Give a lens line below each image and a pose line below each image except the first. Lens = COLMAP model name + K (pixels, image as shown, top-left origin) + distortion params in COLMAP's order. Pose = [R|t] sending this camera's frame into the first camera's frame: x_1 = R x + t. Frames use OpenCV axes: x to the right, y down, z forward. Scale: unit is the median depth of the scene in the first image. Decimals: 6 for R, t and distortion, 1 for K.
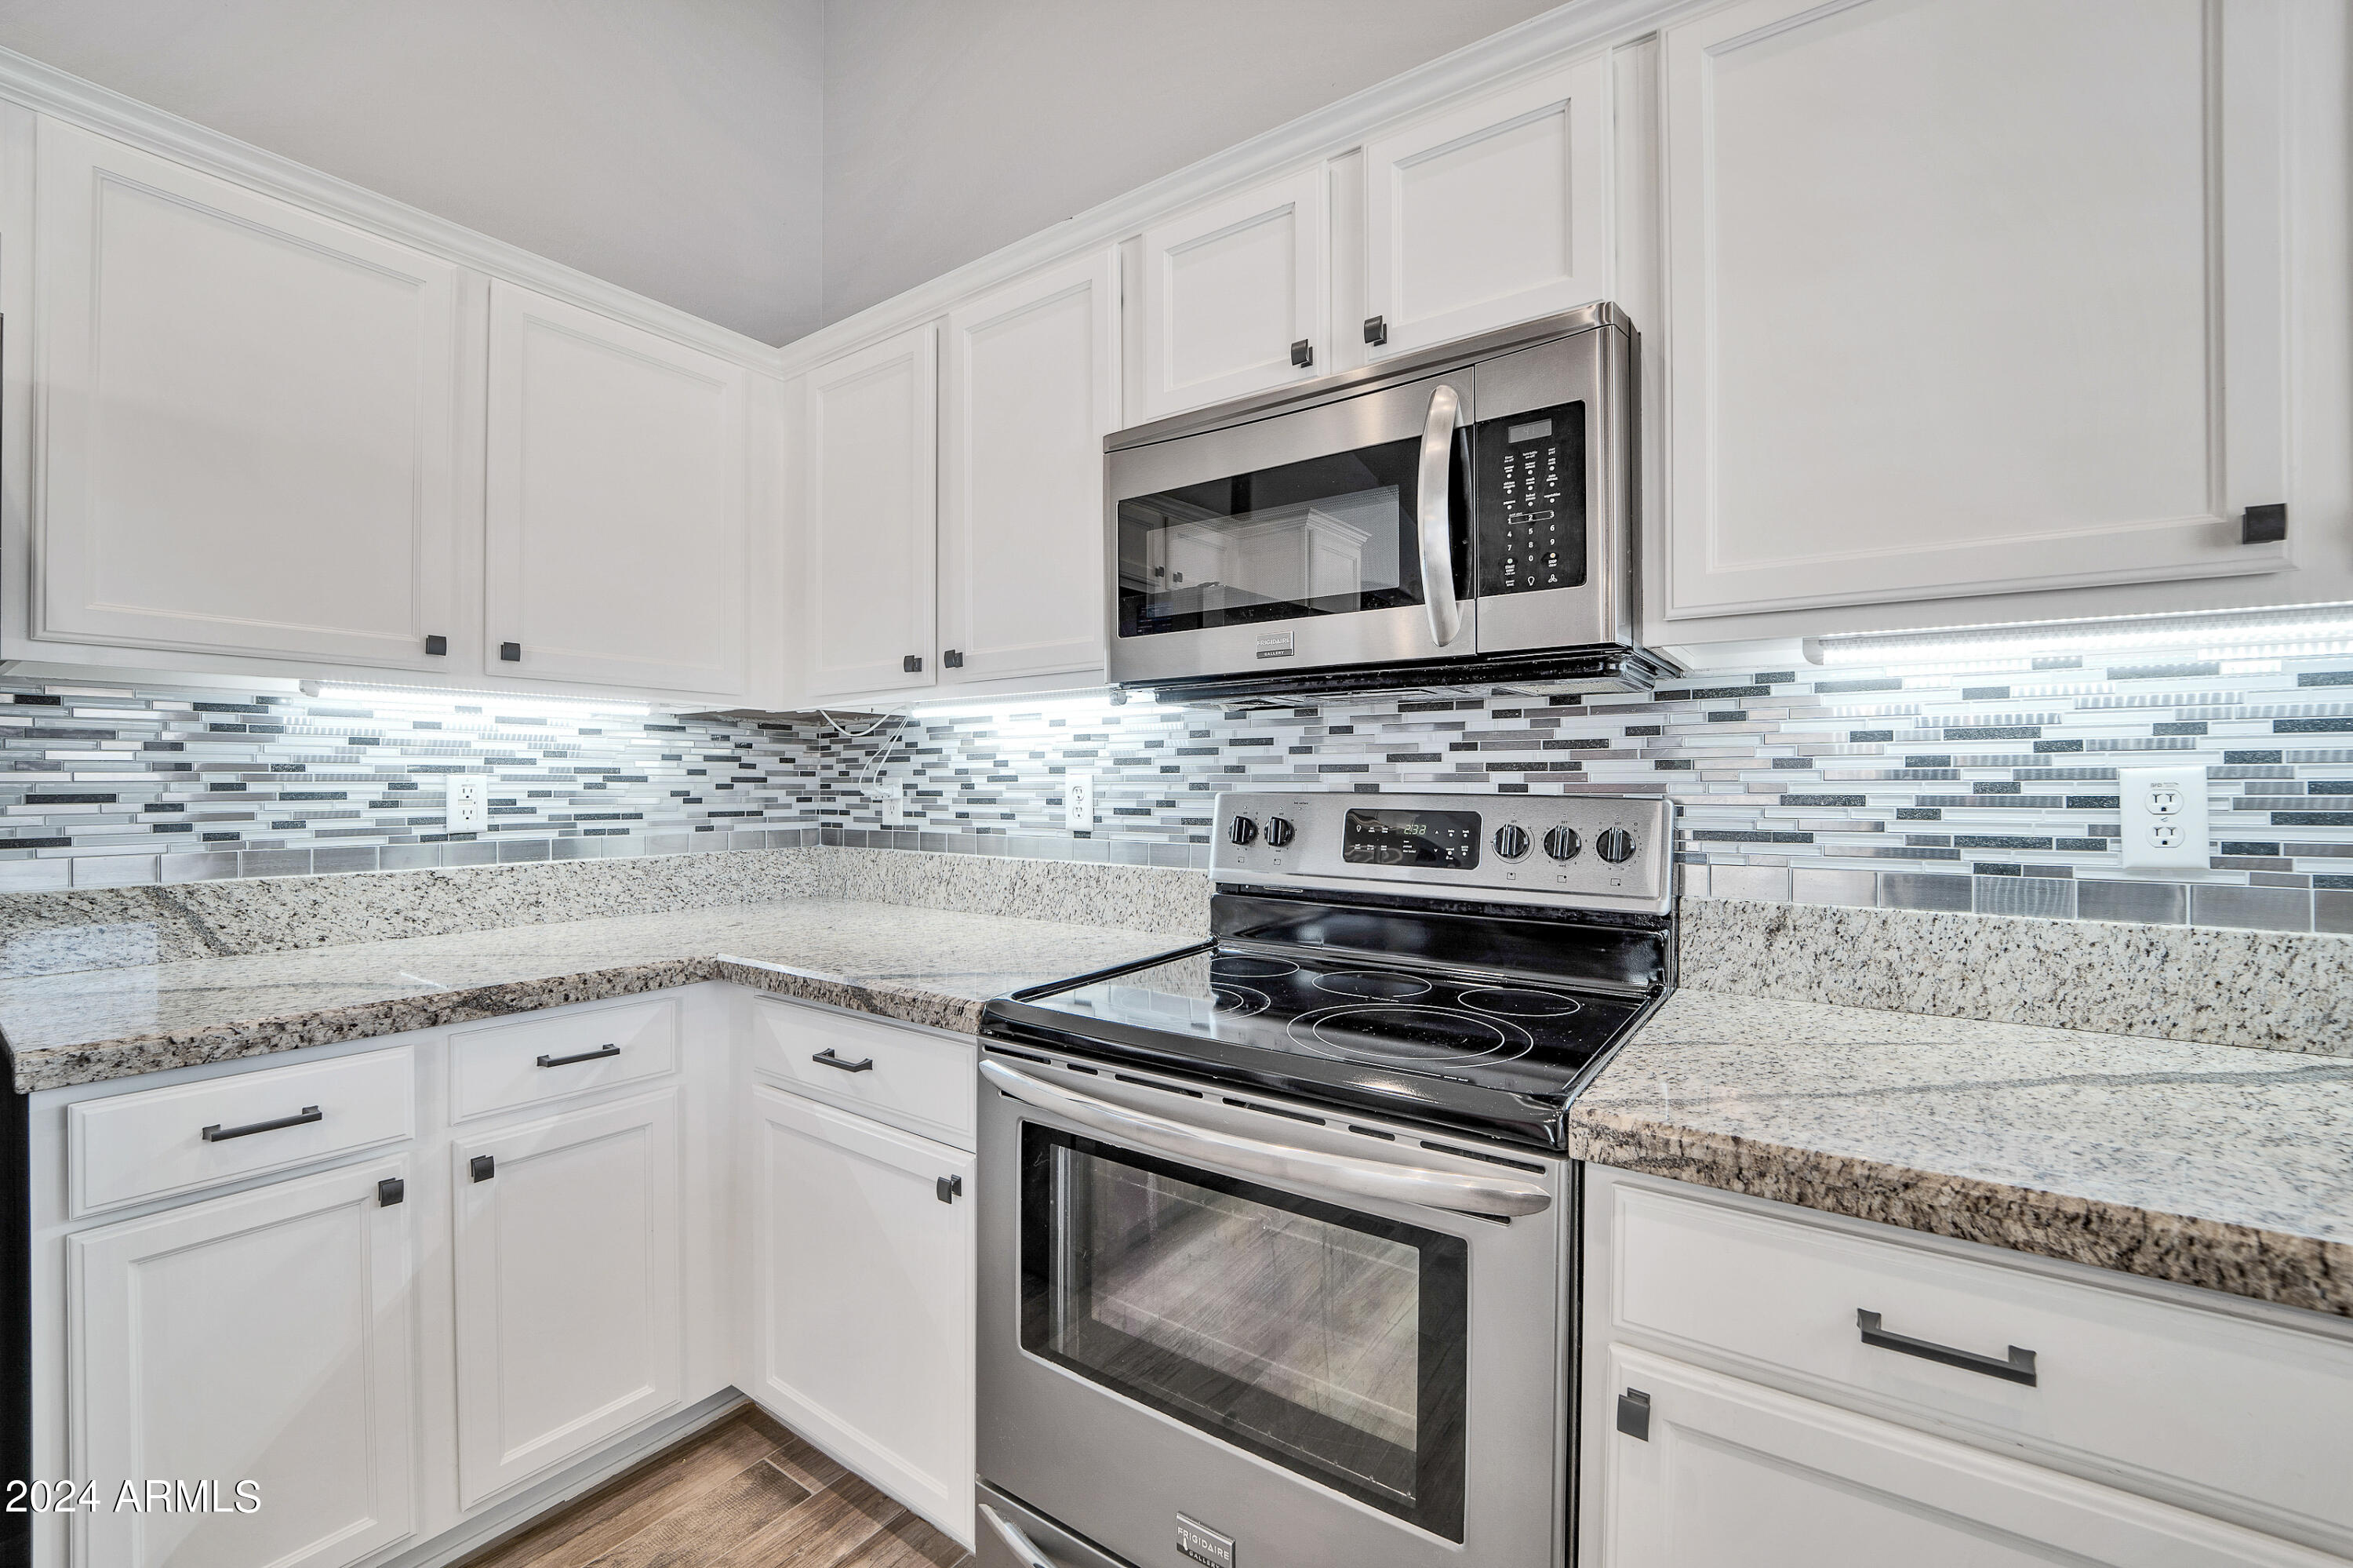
lens RADIAL K [[969.7, 0, 1172.3], [0, 969.7, 786.8], [0, 0, 1]] dist [-0.023322, 0.000906]
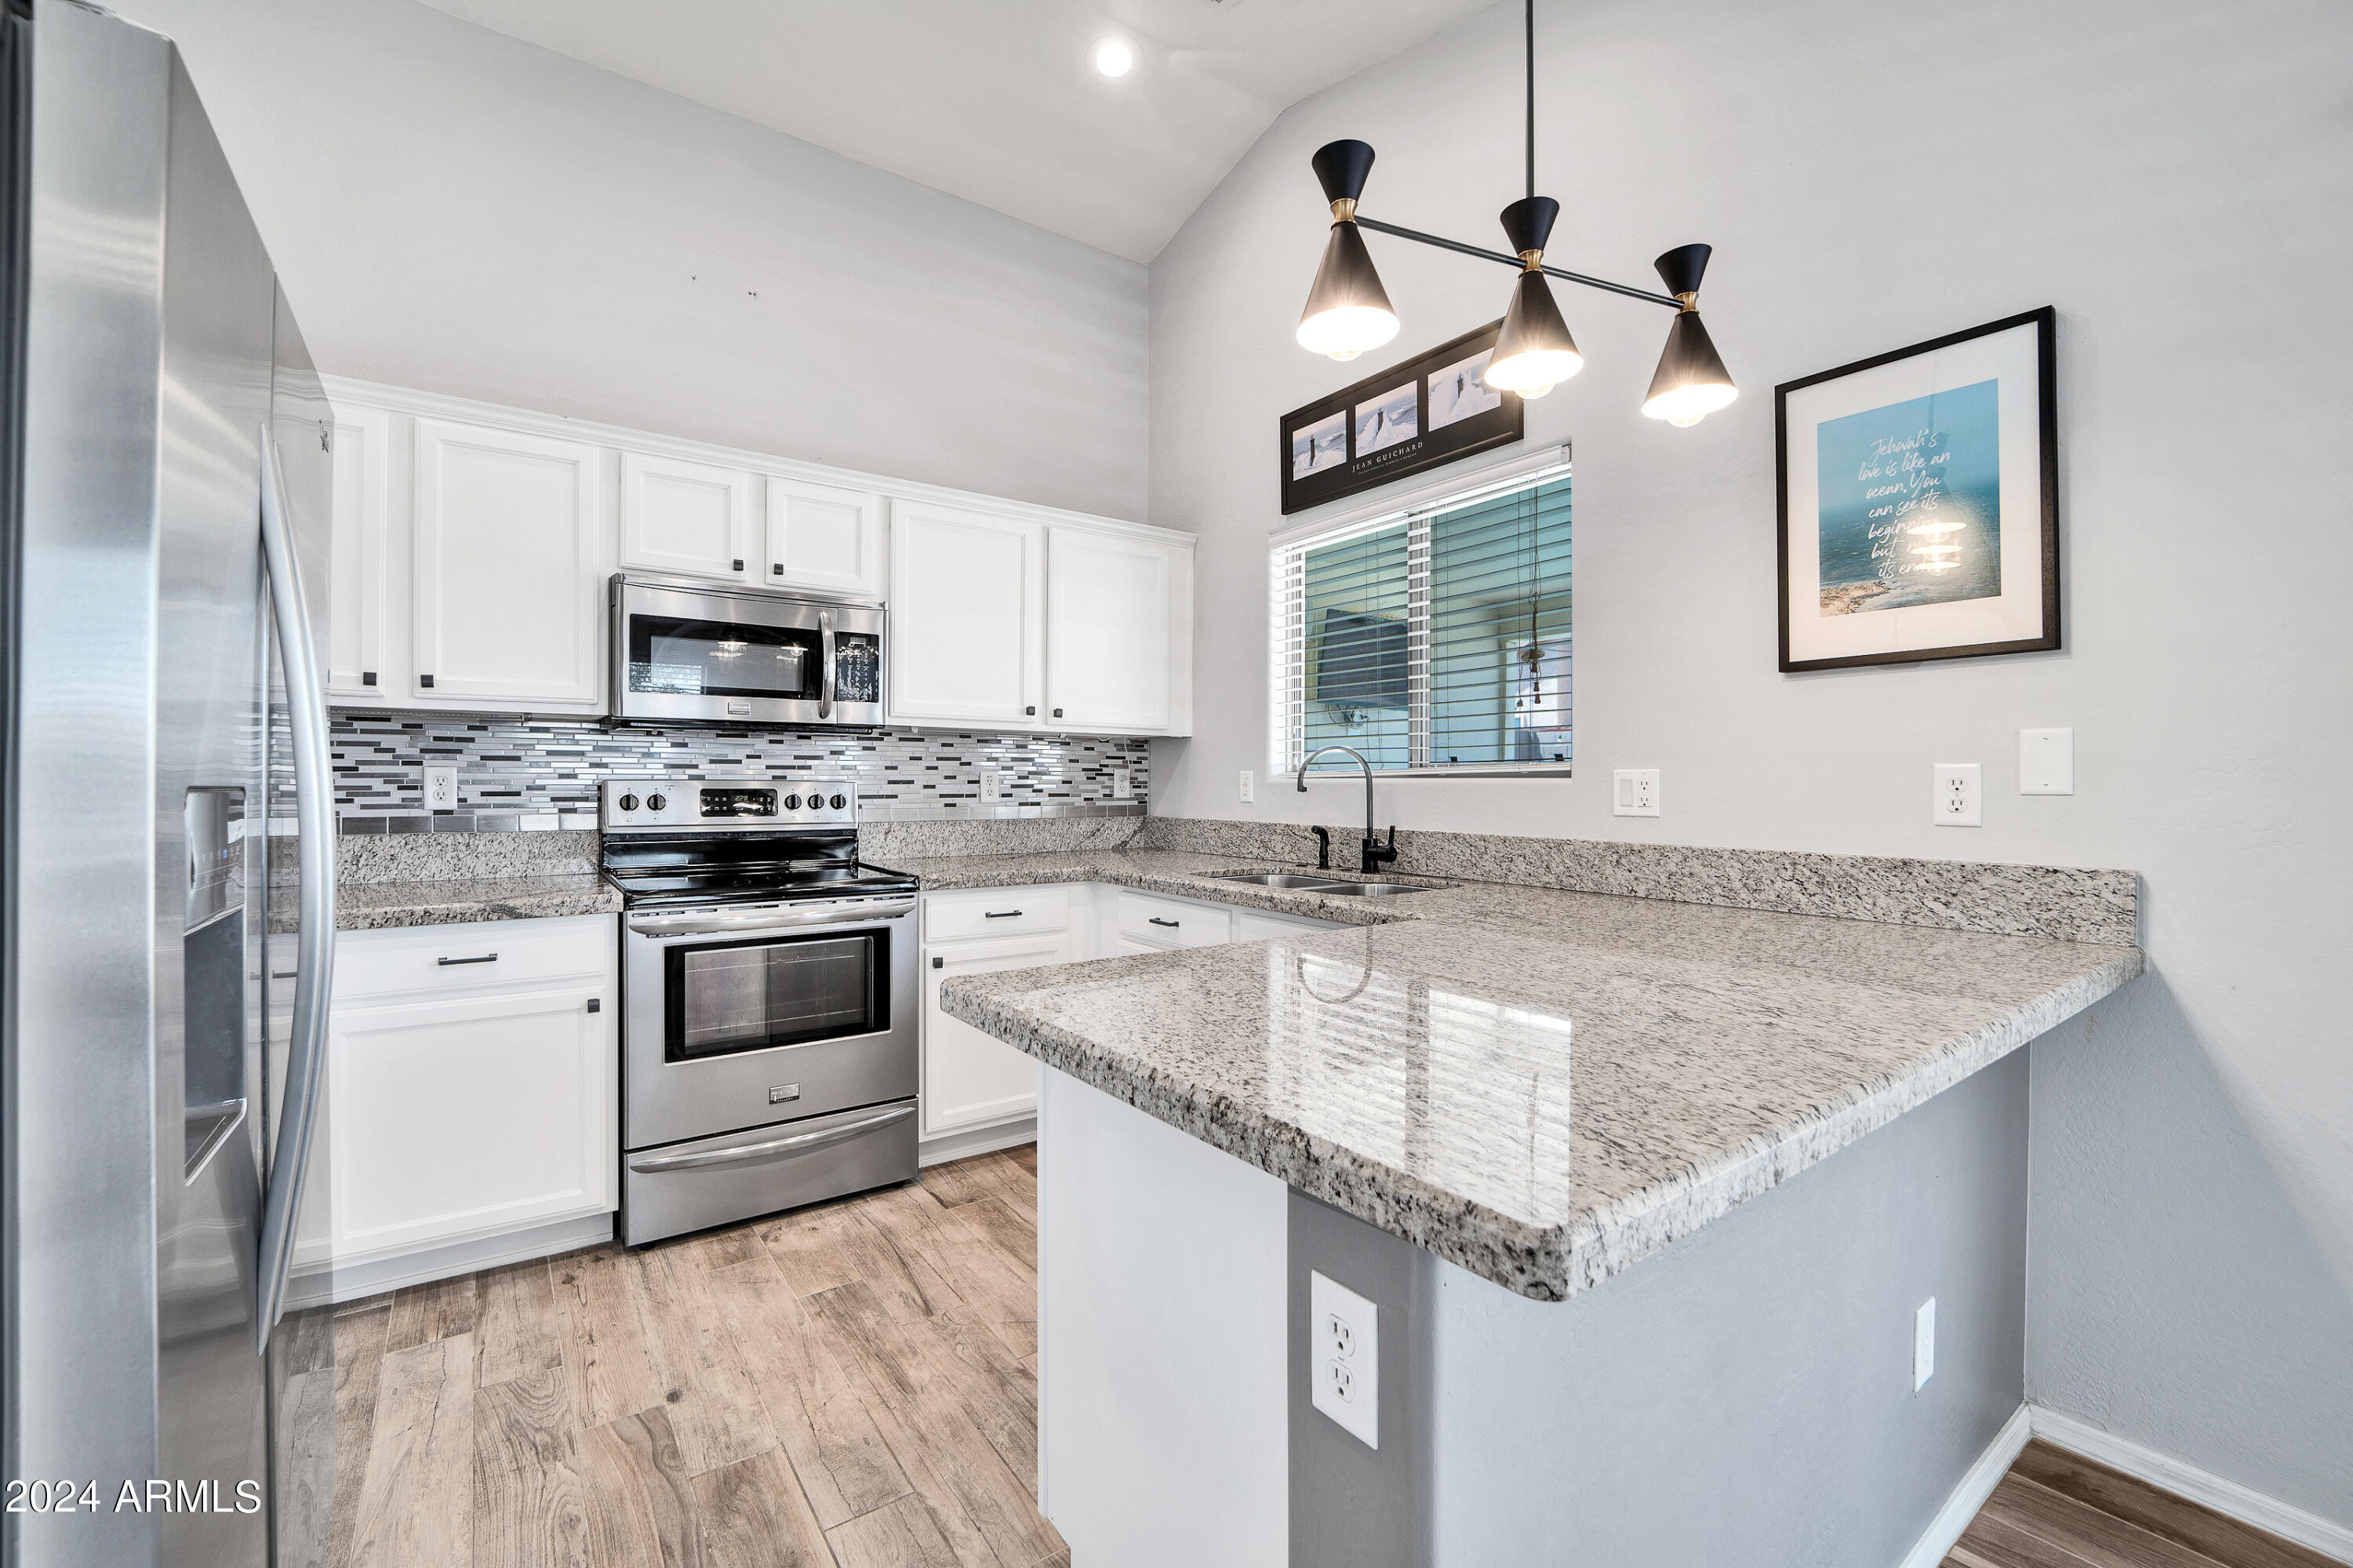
lens RADIAL K [[969.7, 0, 1189.9], [0, 969.7, 787.4], [0, 0, 1]] dist [-0.023322, 0.000906]
pose [[0.315942, -0.006803, 0.948754, -1.543406], [0.000006, 0.999974, 0.007169, 0.009293], [-0.948779, -0.002259, 0.315934, -0.574059]]
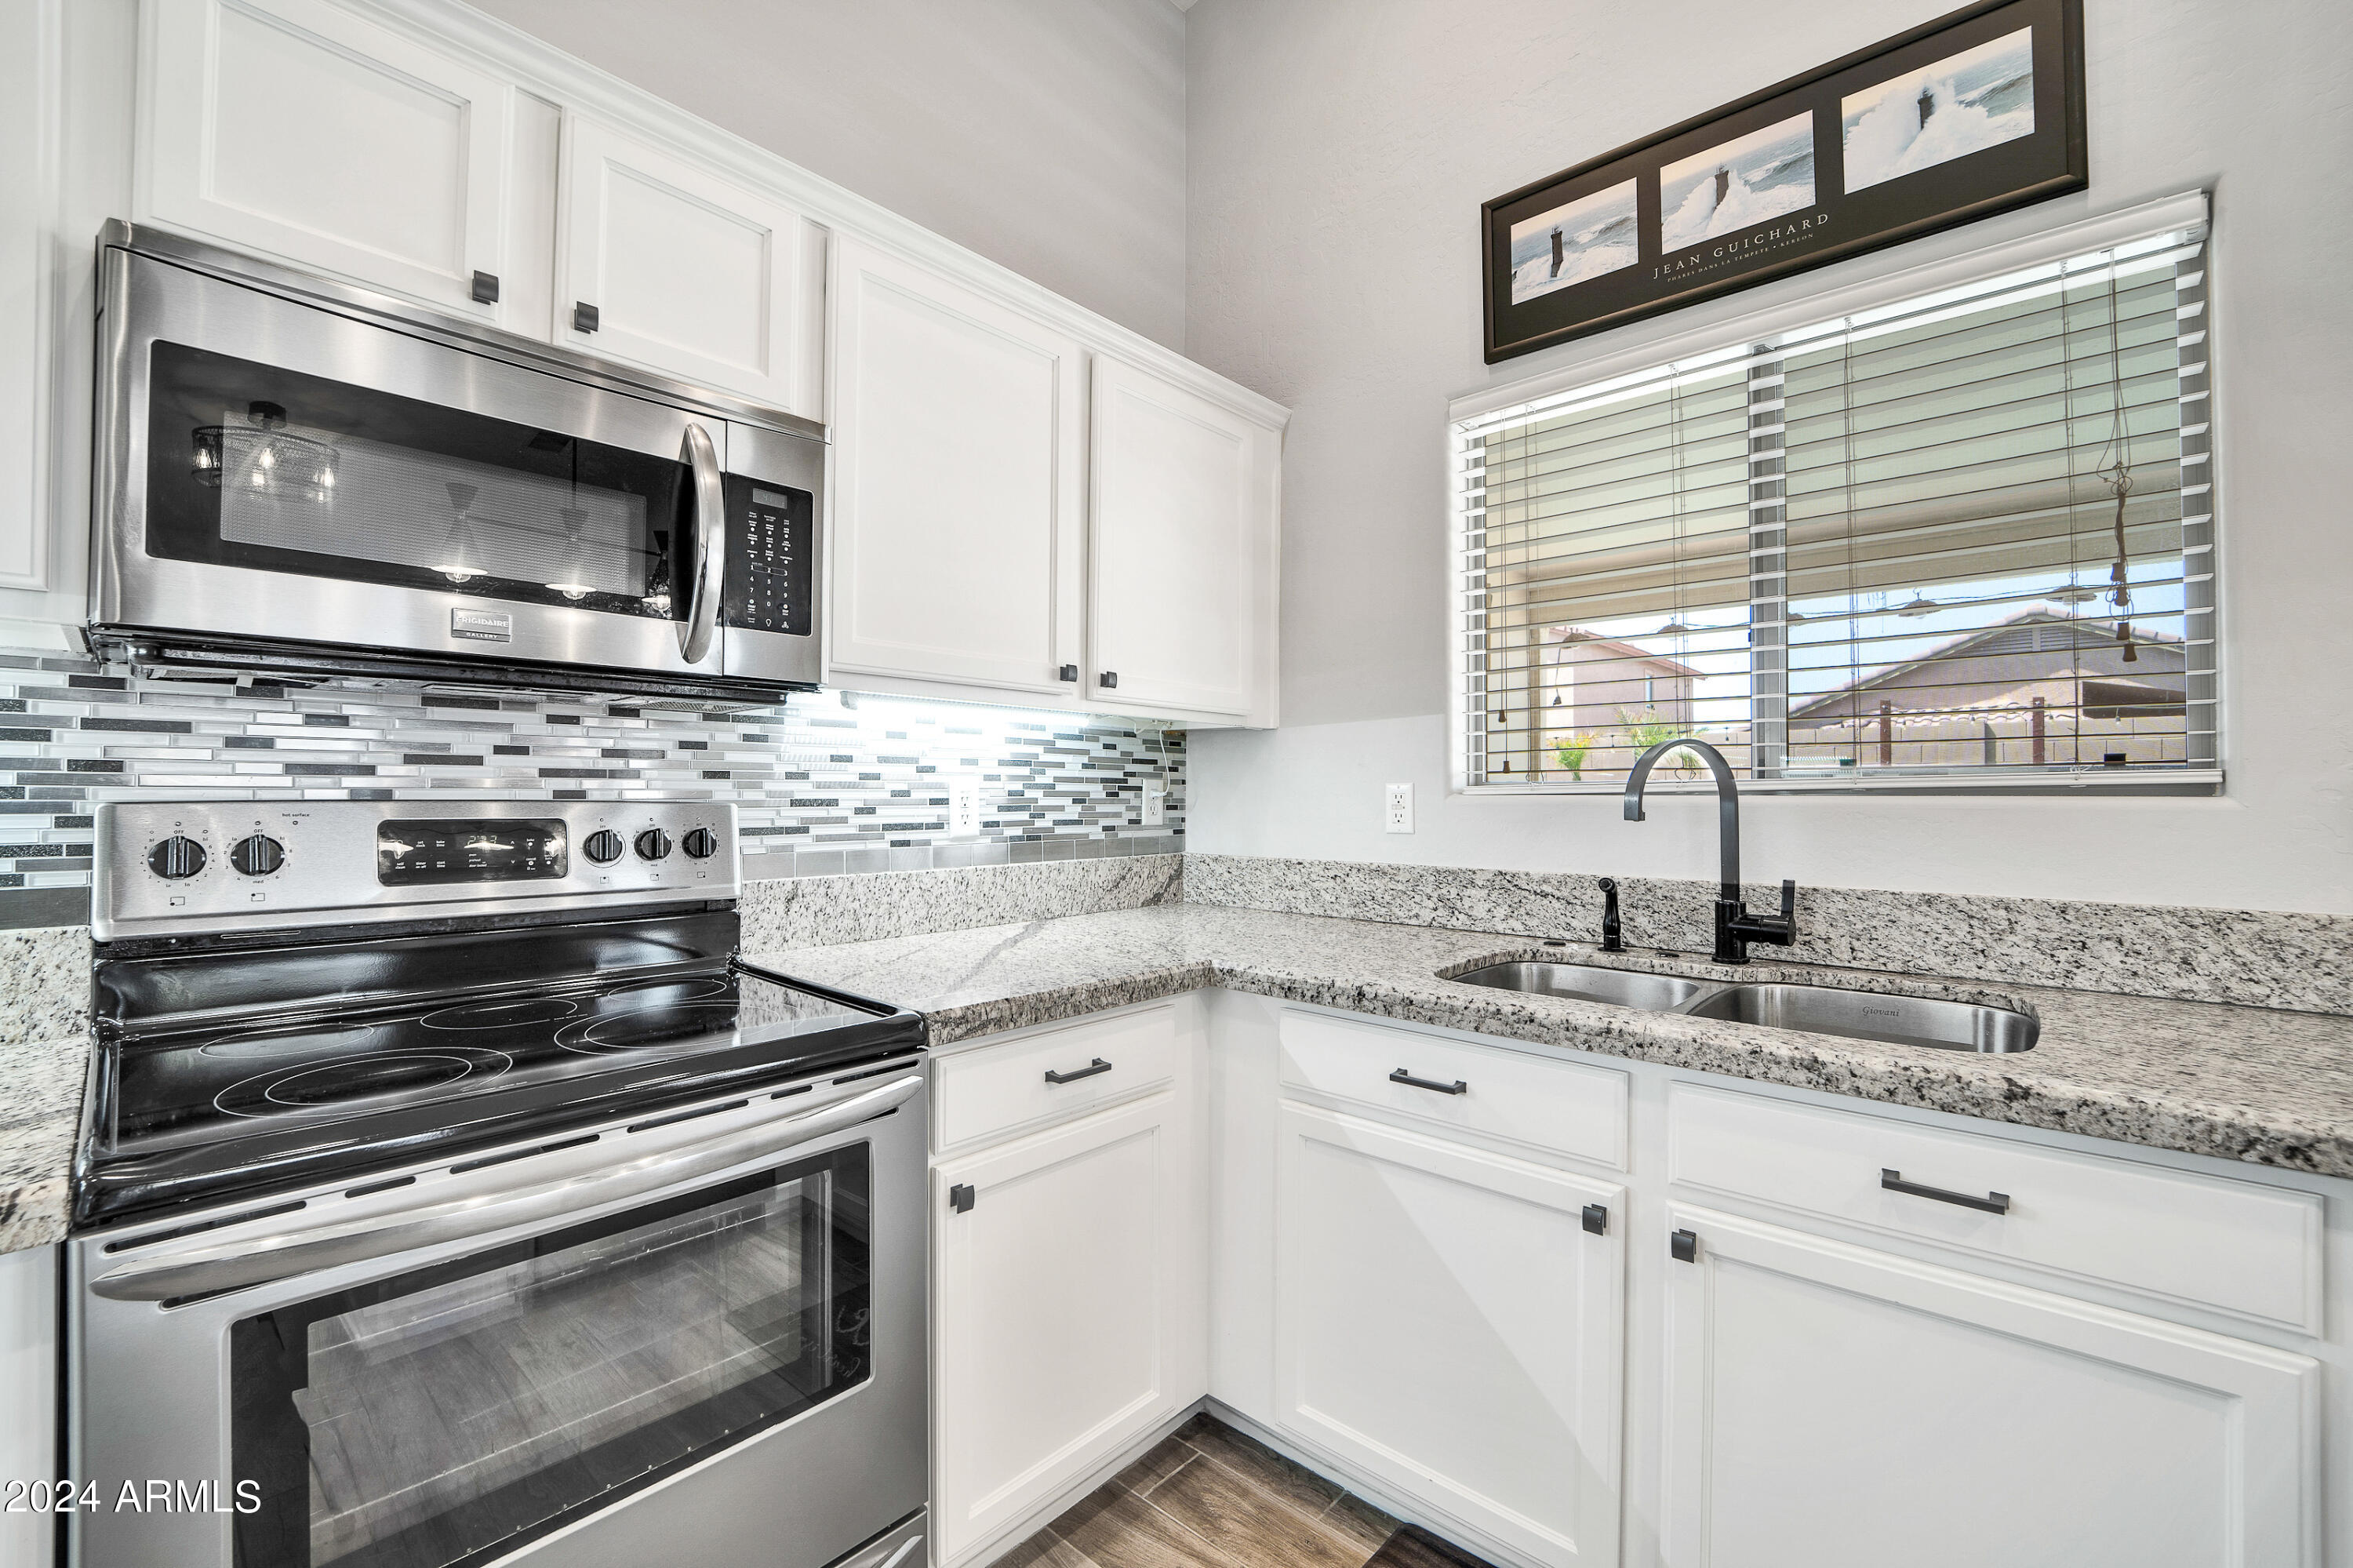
lens RADIAL K [[969.7, 0, 1183.9], [0, 969.7, 786.1], [0, 0, 1]] dist [-0.023322, 0.000906]
pose [[0.113646, 0.007445, 0.993493, -0.647865], [0.000478, 0.999971, -0.007549, 0.000780], [-0.993521, 0.001333, 0.113639, 0.291952]]
